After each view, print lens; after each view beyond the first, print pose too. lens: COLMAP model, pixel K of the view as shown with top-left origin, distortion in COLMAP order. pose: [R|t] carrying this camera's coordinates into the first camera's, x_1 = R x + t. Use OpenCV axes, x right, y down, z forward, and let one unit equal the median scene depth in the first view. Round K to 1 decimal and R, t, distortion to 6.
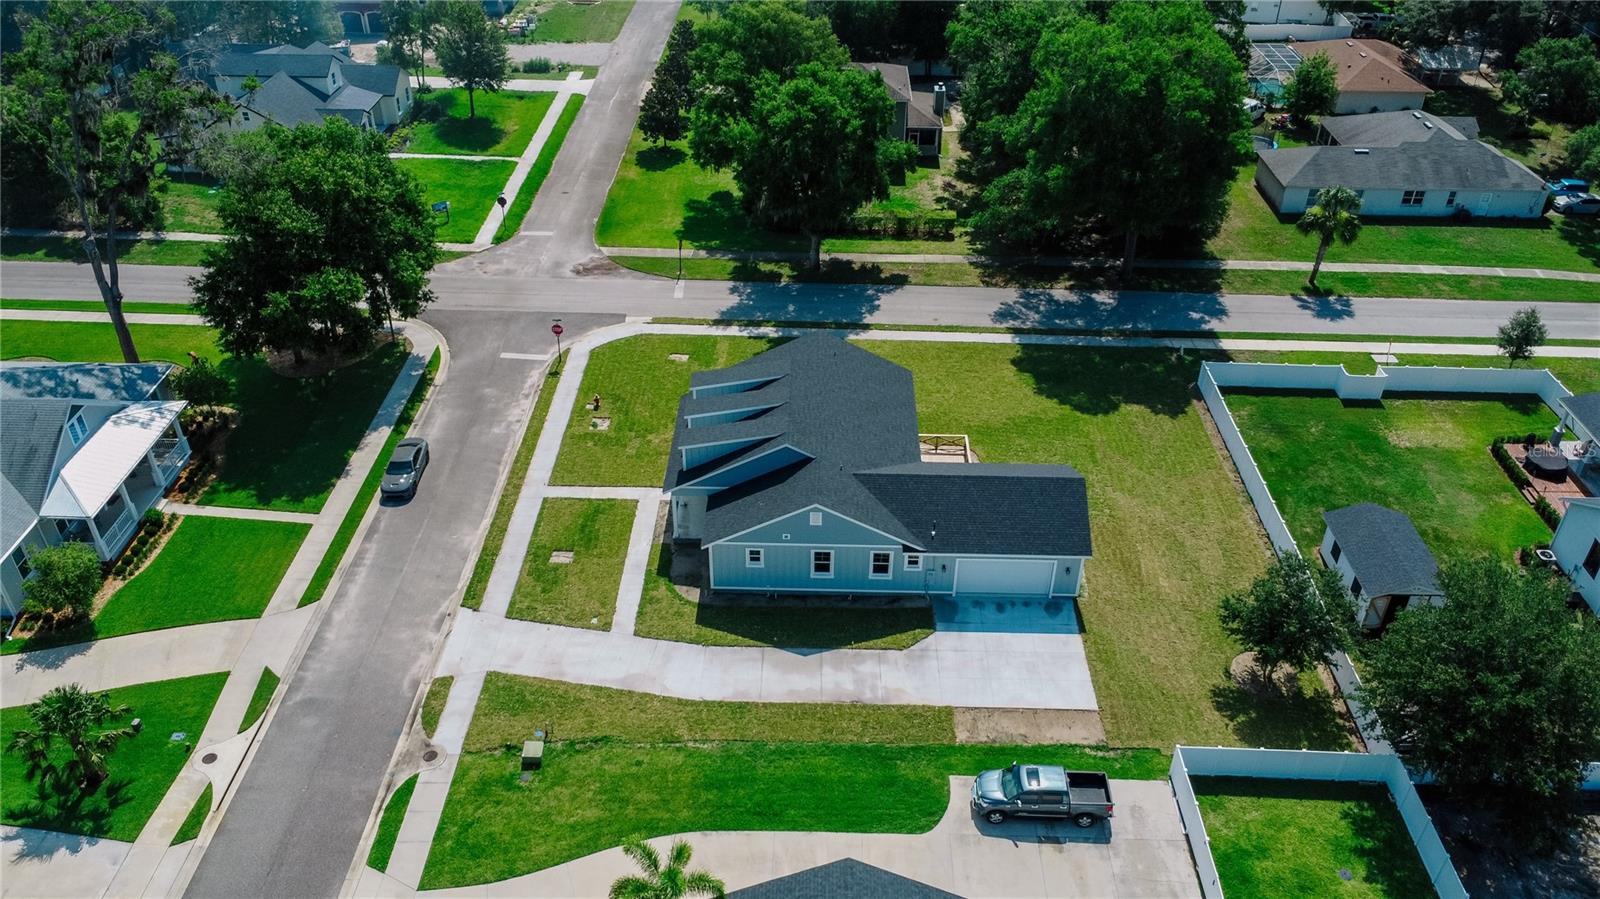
lens RADIAL K [[1208.2, 0, 804.0], [0, 1208.2, 453.4], [0, 0, 1]] dist [0.006827, -0.009982]
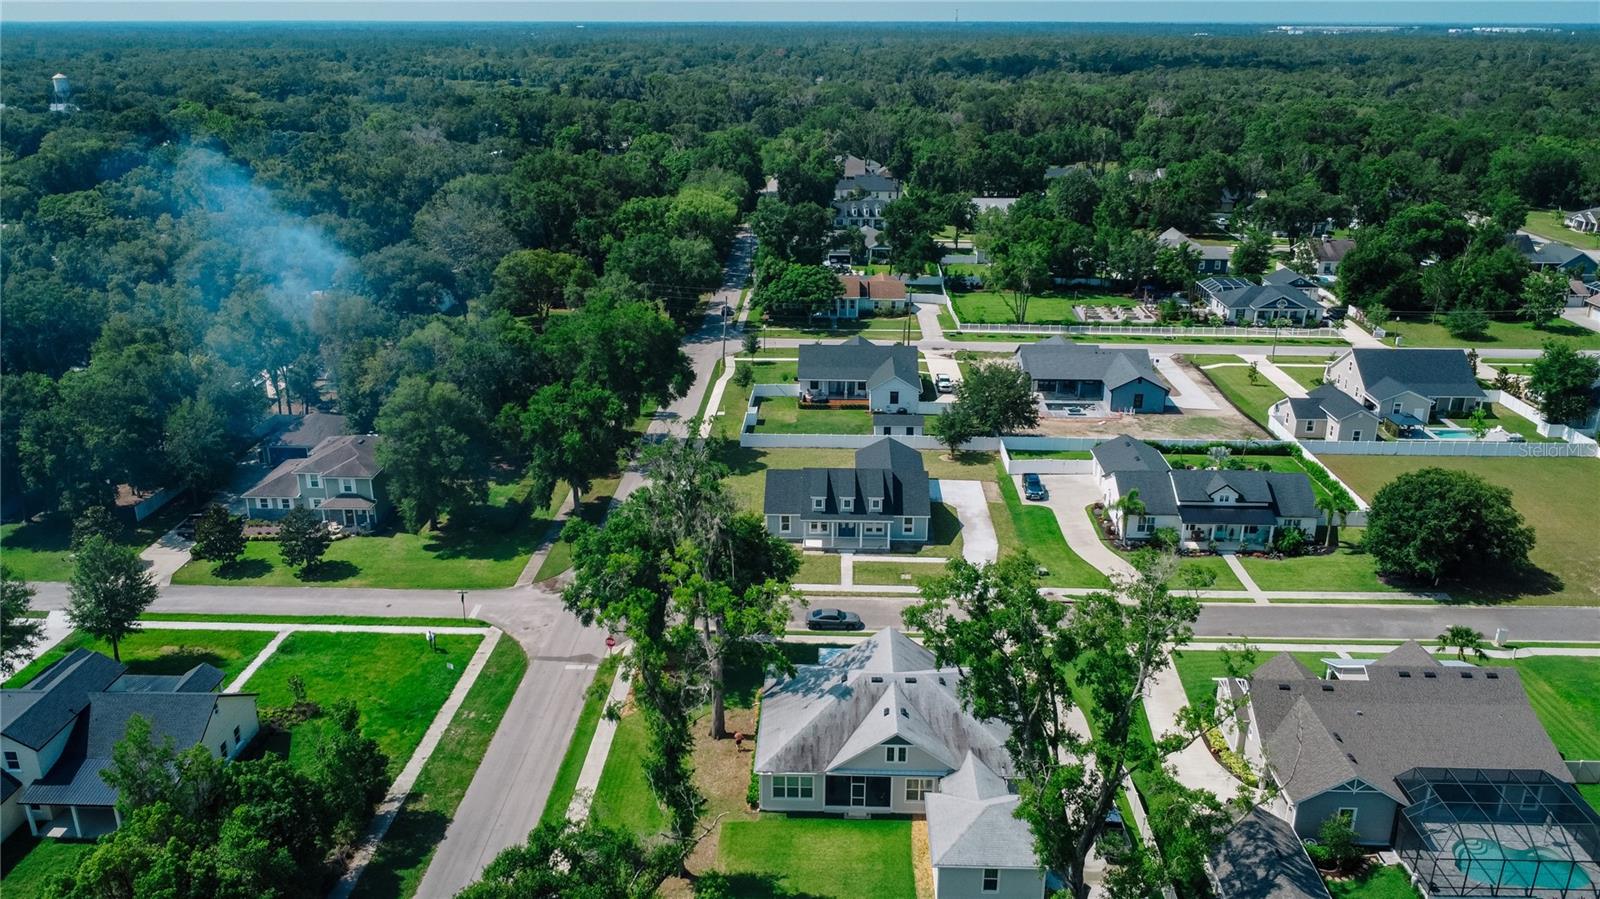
lens RADIAL K [[1208.2, 0, 804.0], [0, 1208.2, 453.4], [0, 0, 1]] dist [0.006827, -0.009982]
pose [[0.012894, -0.347773, 0.937490, -1.590736], [0.568925, 0.773567, 0.279139, -0.565204], [-0.822288, 0.529762, 0.207832, 0.547155]]
